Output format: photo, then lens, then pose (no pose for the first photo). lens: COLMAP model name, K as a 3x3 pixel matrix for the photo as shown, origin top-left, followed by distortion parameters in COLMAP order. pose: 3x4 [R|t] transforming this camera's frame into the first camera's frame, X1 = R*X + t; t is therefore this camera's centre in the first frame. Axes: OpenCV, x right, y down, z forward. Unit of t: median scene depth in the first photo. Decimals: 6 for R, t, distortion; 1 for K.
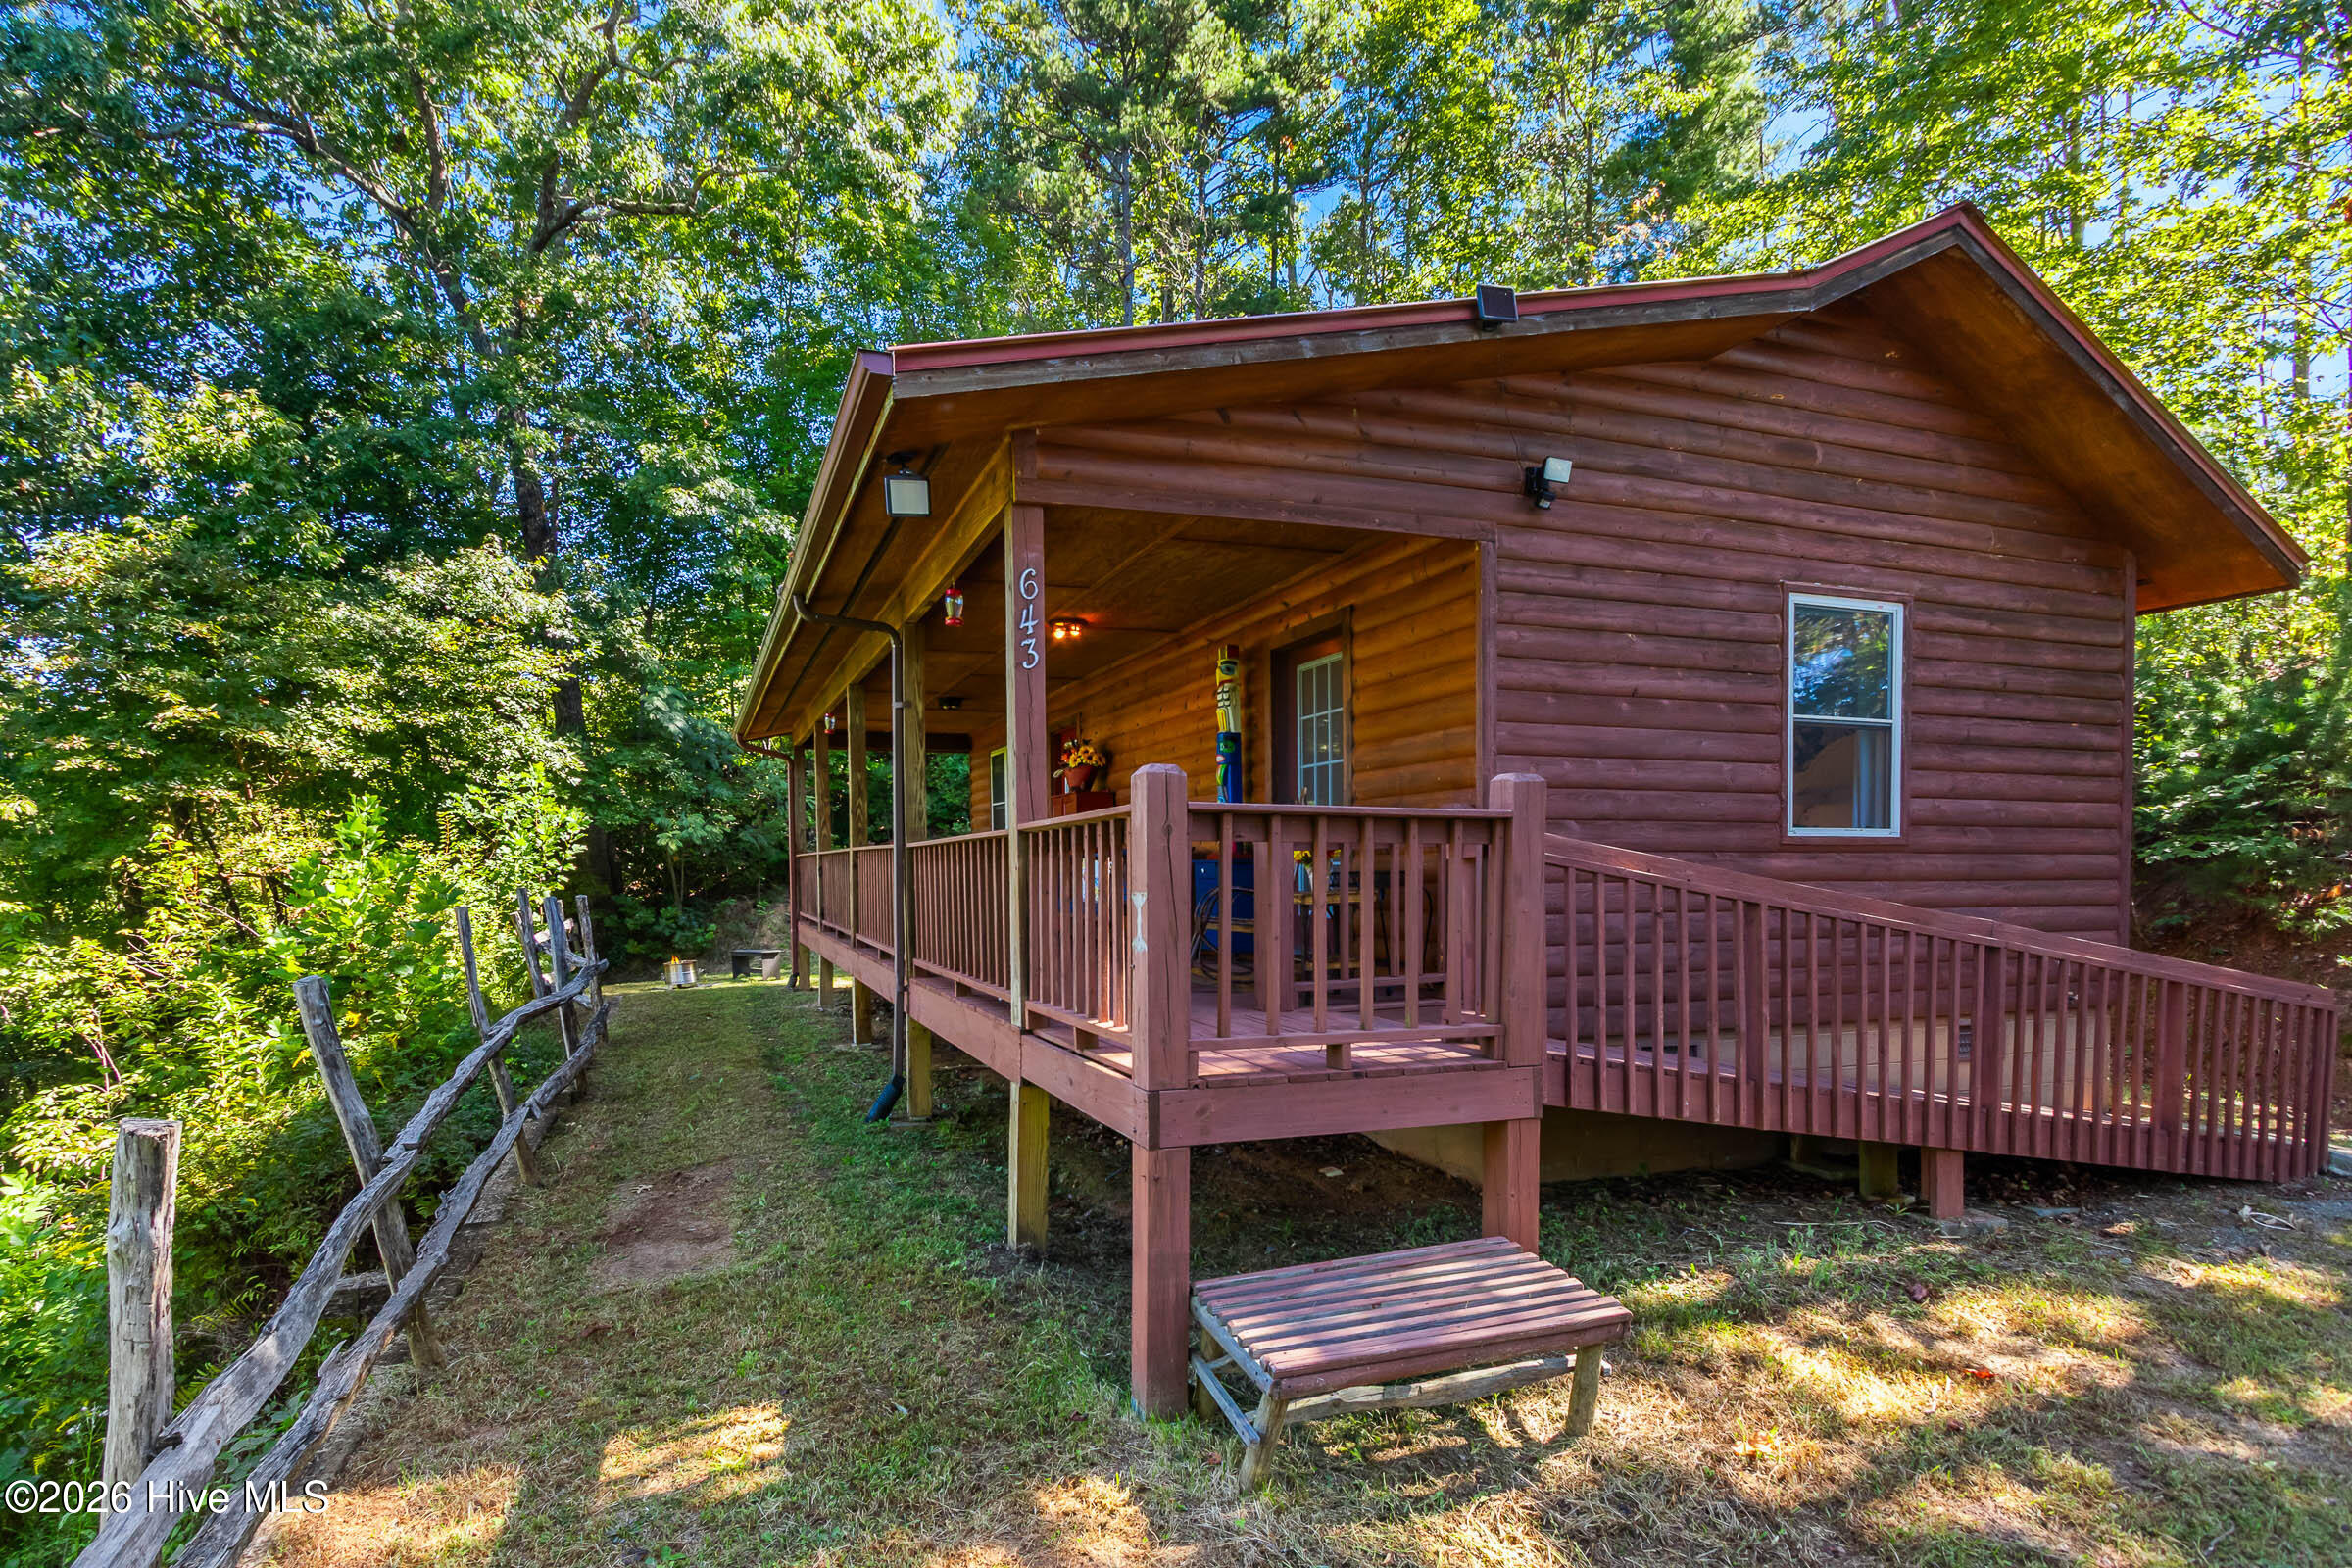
lens RADIAL K [[1100.1, 0, 1133.5], [0, 1100.1, 940.4], [0, 0, 1]] dist [0.001618, -0.001465]
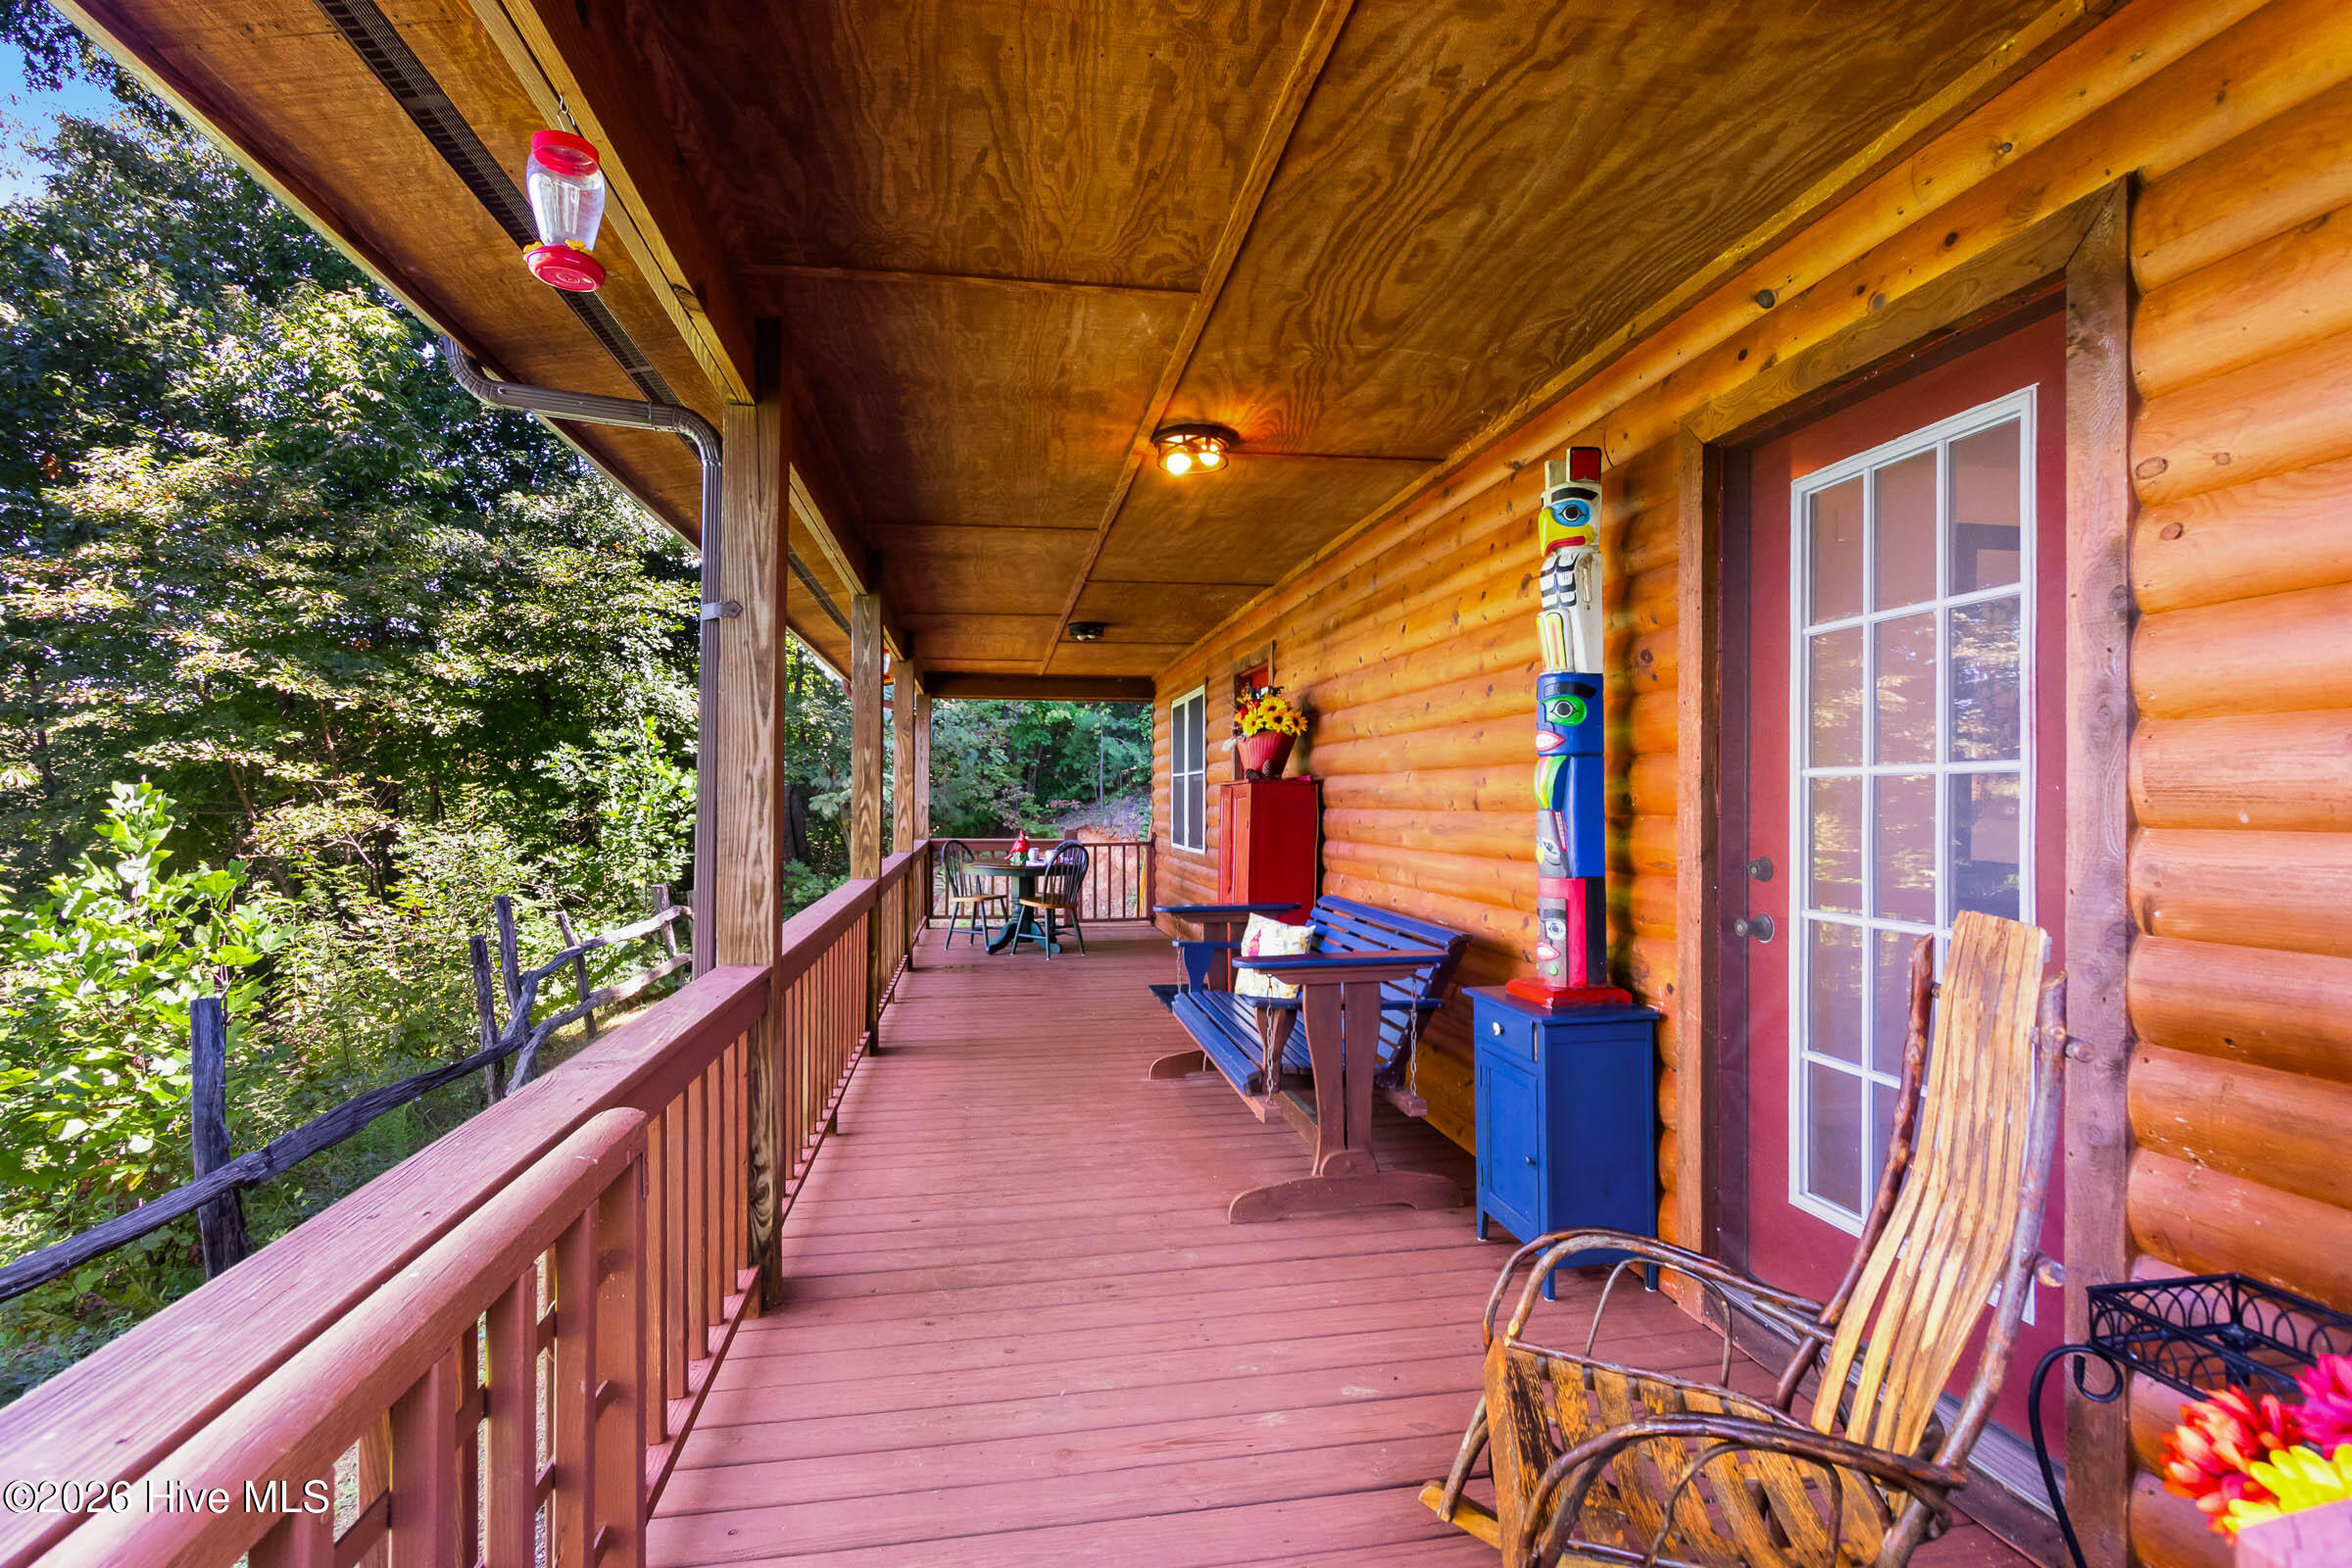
lens RADIAL K [[1100.1, 0, 1230.4], [0, 1100.1, 811.3], [0, 0, 1]] dist [0.001618, -0.001465]
pose [[0.988801, 0.011076, -0.148827, 0.013323], [-0.020344, 0.997937, -0.060898, -0.057958], [0.147845, 0.063244, 0.986986, 0.305274]]
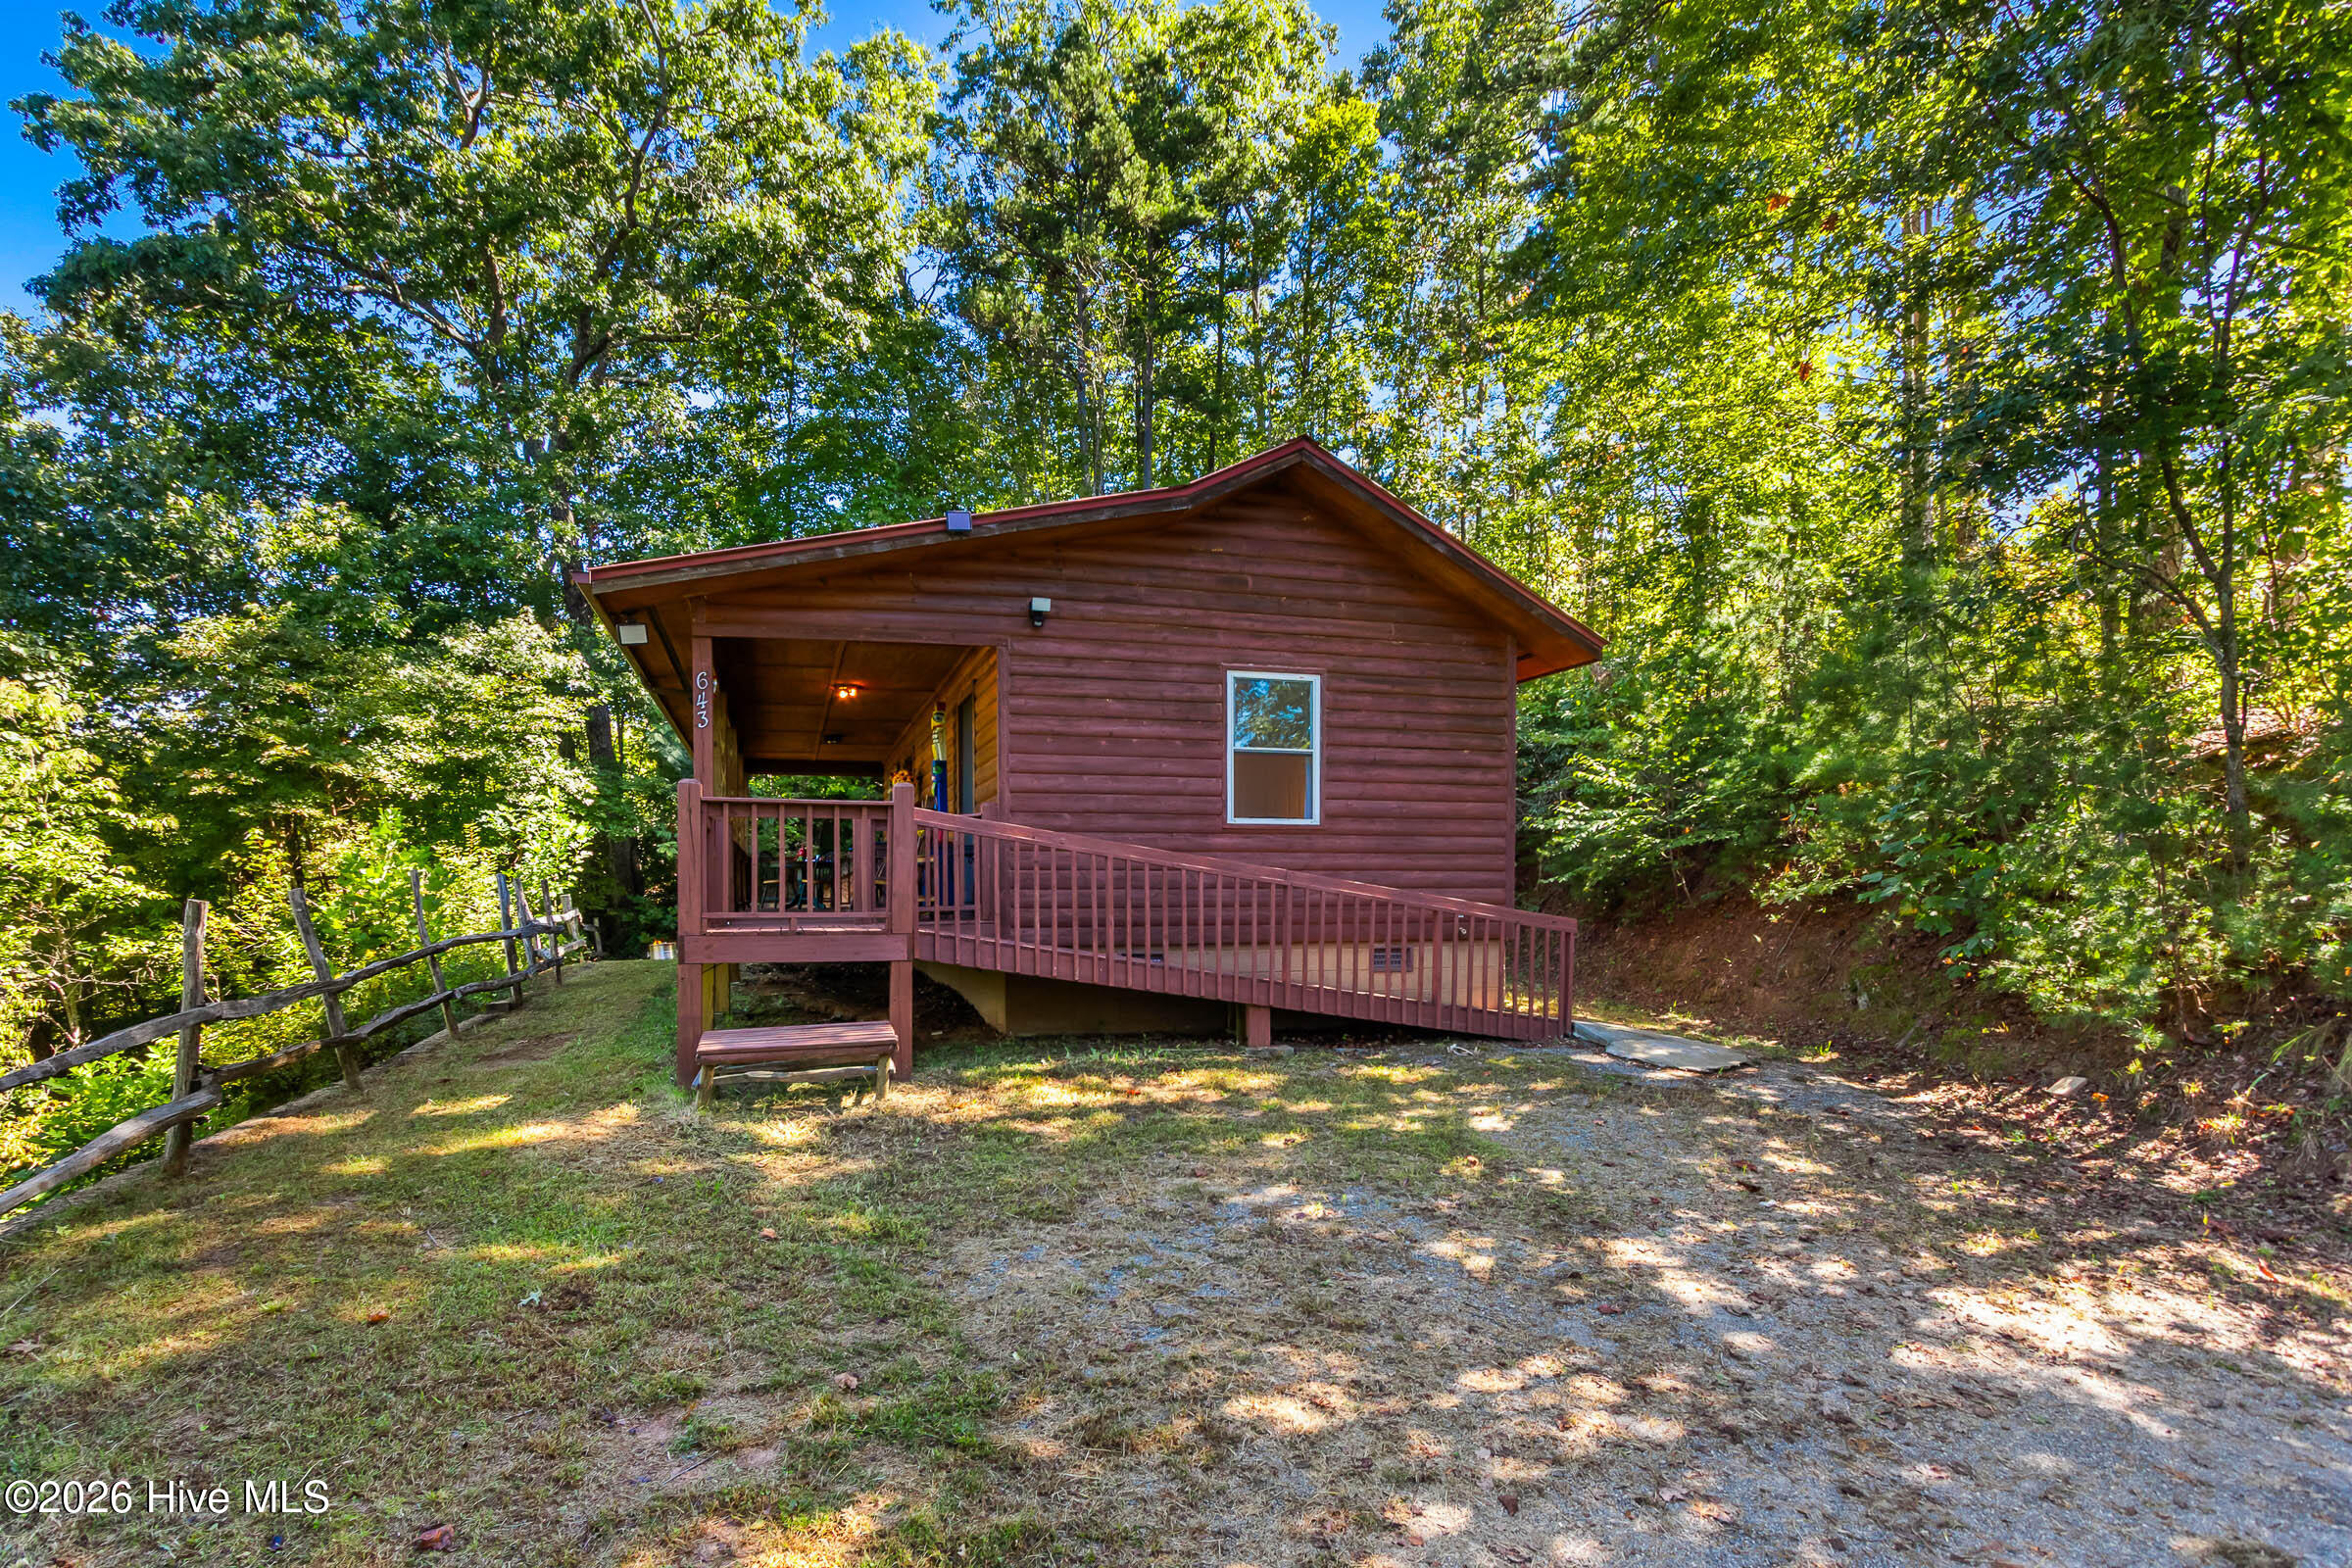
lens RADIAL K [[1100.1, 0, 1164.8], [0, 1100.1, 937.3], [0, 0, 1]] dist [0.001618, -0.001465]
pose [[0.998618, 0.000307, -0.052563, 0.270678], [-0.001614, 0.999690, -0.024837, 0.049882], [0.052539, 0.024888, 0.998309, -0.266287]]
